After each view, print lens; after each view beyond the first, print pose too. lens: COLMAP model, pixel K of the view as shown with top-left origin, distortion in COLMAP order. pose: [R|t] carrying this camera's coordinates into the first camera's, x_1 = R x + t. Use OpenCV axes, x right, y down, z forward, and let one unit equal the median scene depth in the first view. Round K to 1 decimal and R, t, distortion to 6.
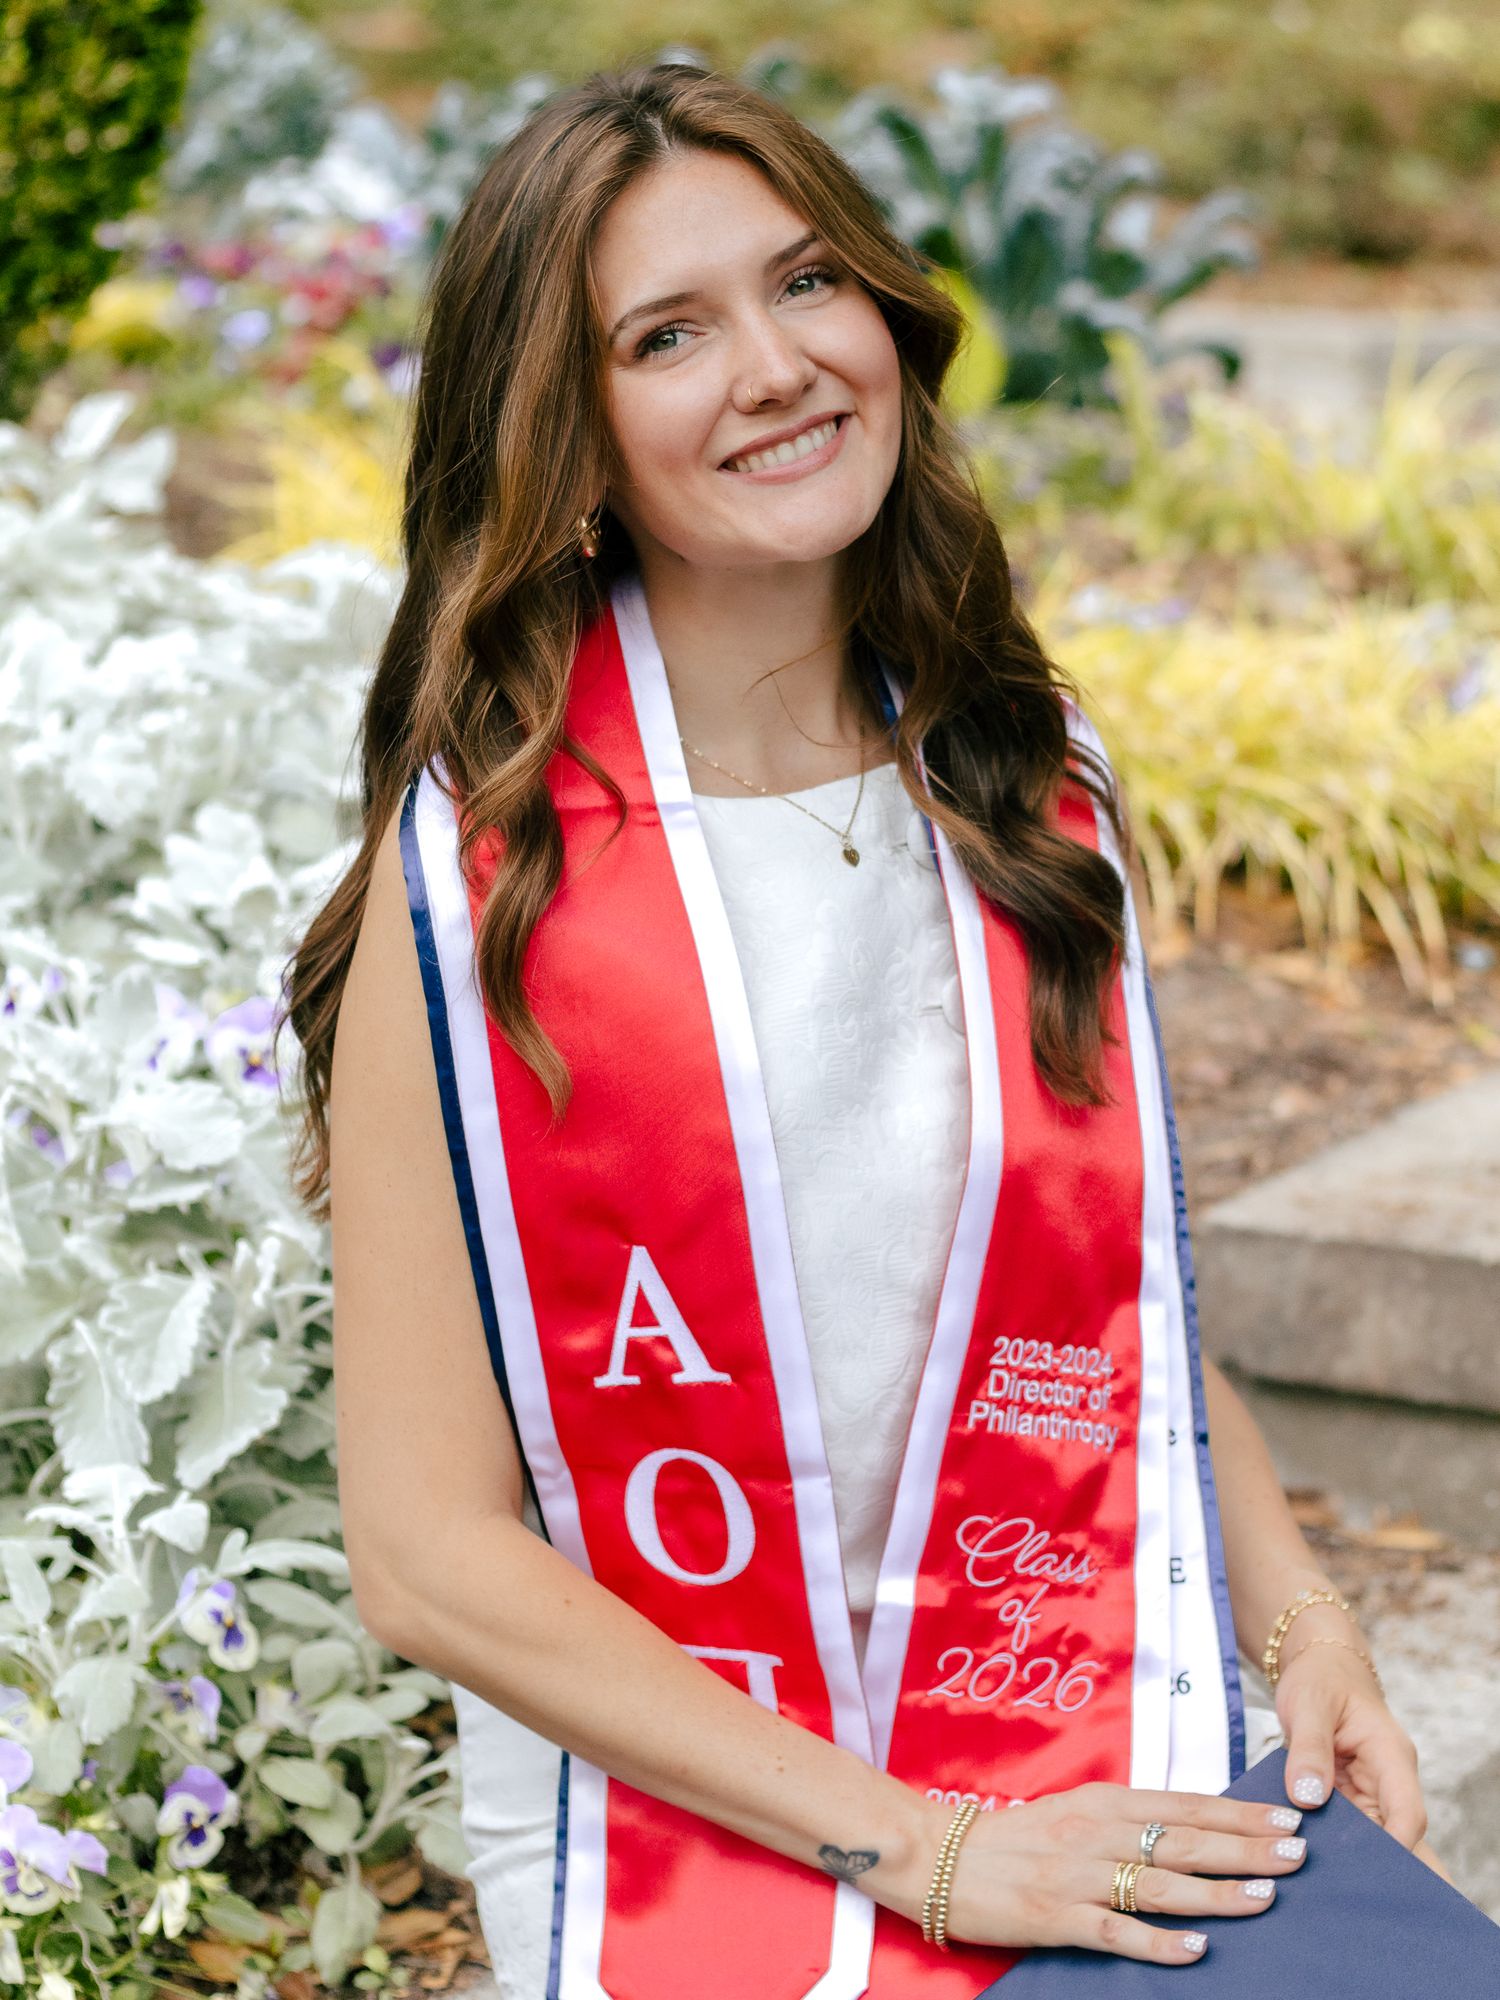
lens RADIAL K [[5183.9, 0, 750.0], [0, 5183.9, 1000.0], [0, 0, 1]] dist [0.046658, 0.102836]
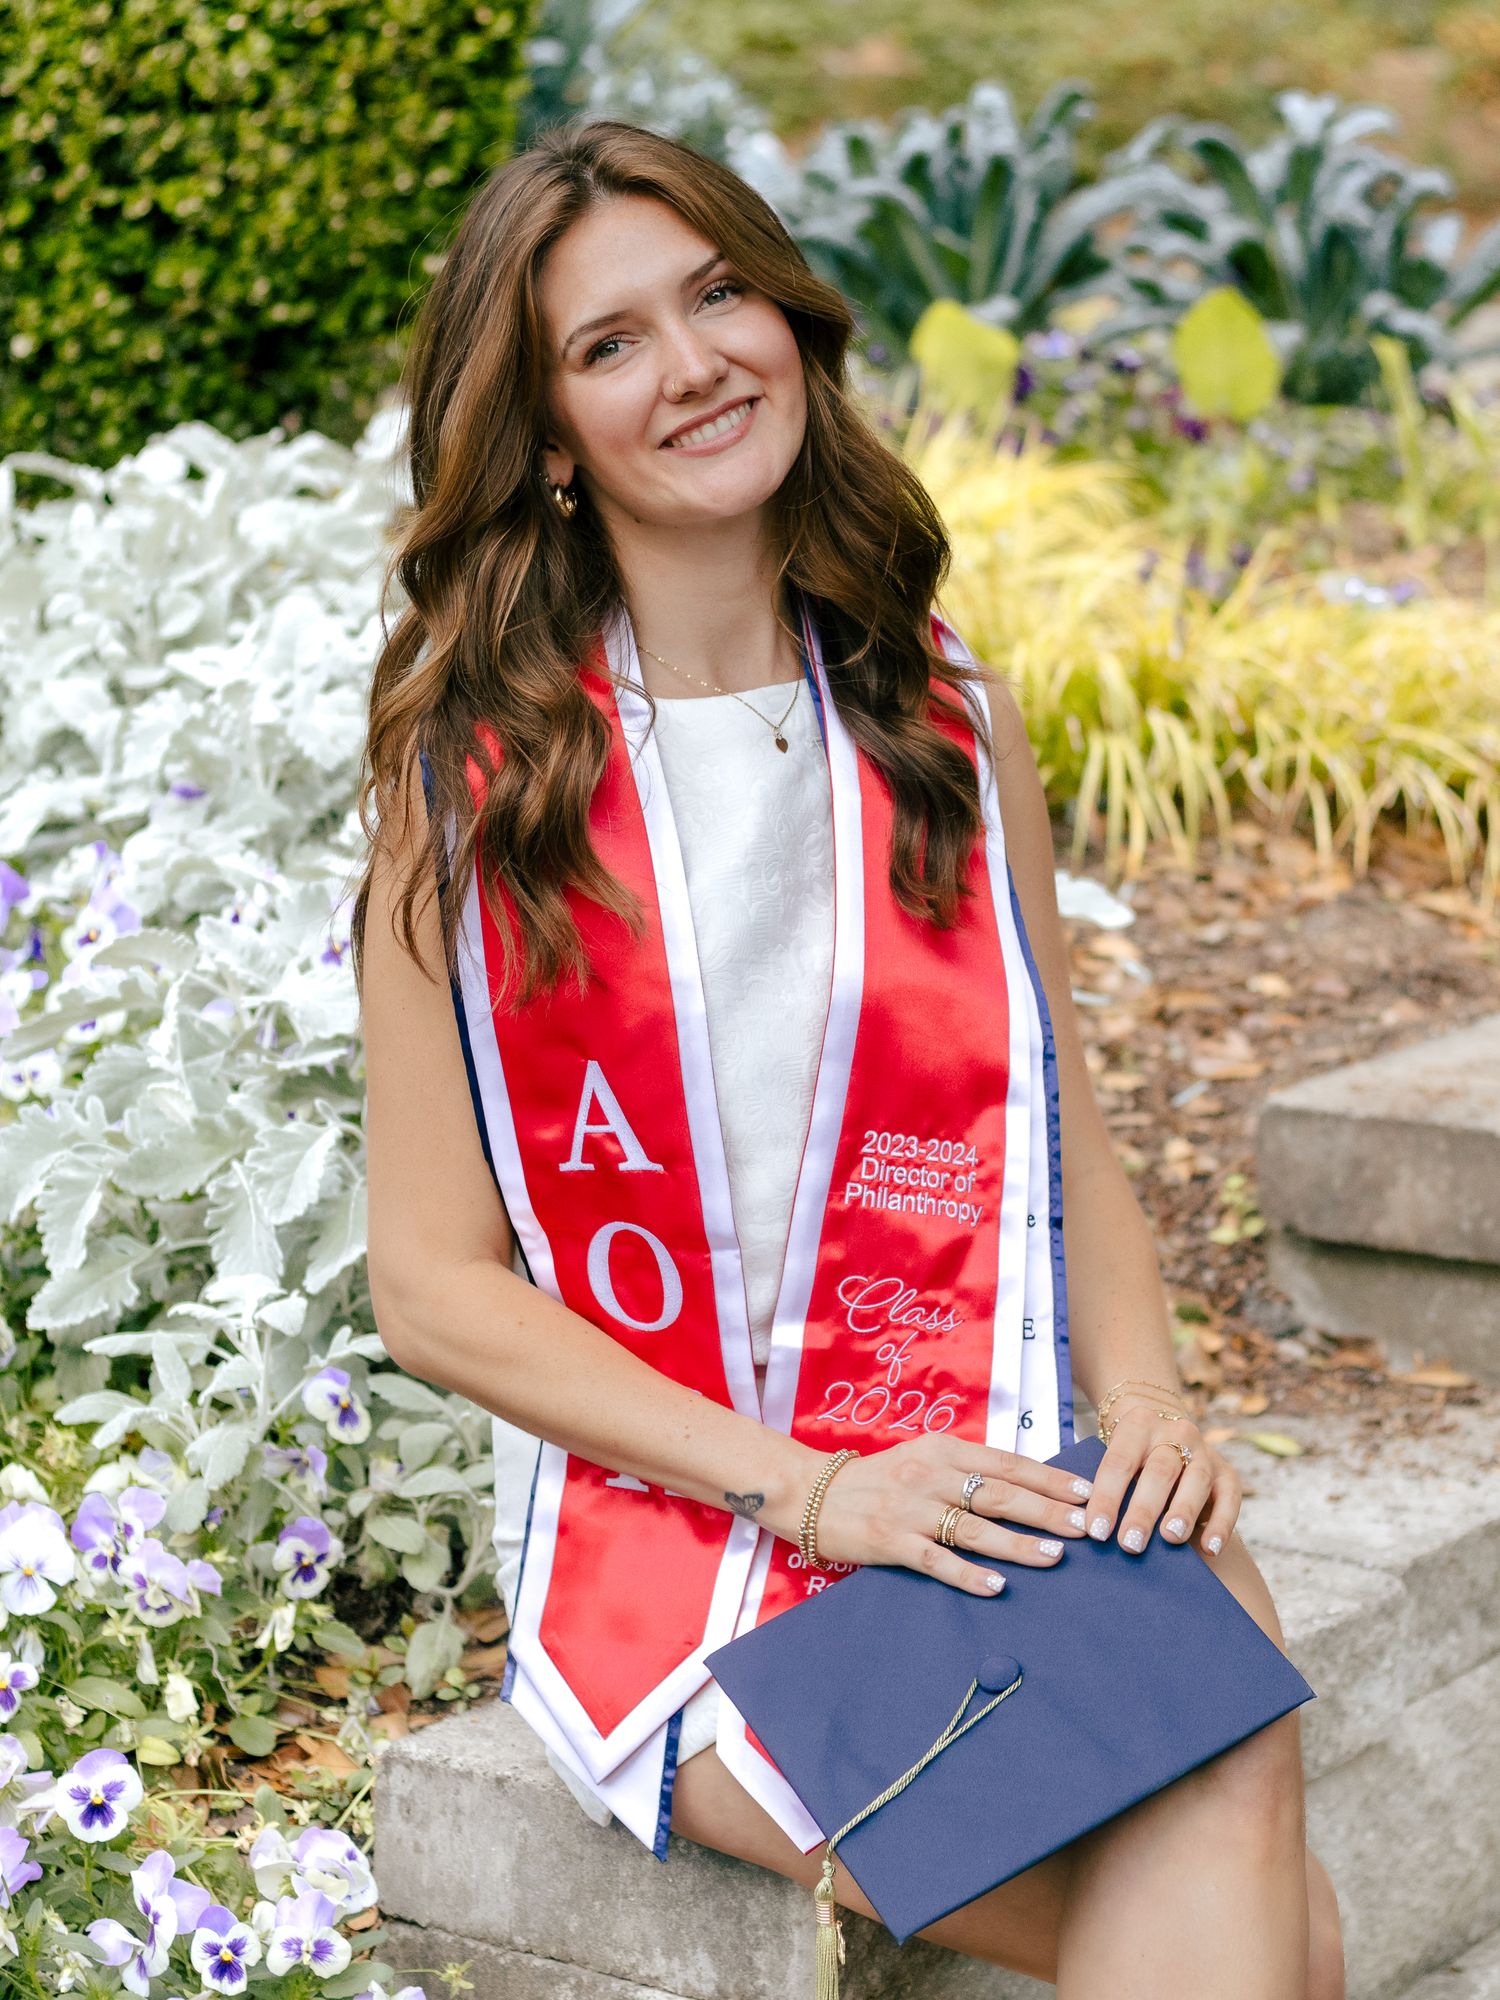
lens RADIAL K [[5119.4, 0, 752.2], [0, 5119.4, 875.2], [0, 0, 1]] dist [0.049104, -0.046488]
pose [[0.995385, -0.006834, -0.095720, 0.111797], [0.004340, 0.999646, -0.026237, 0.028696], [0.095865, 0.025700, 0.995062, -0.188521]]
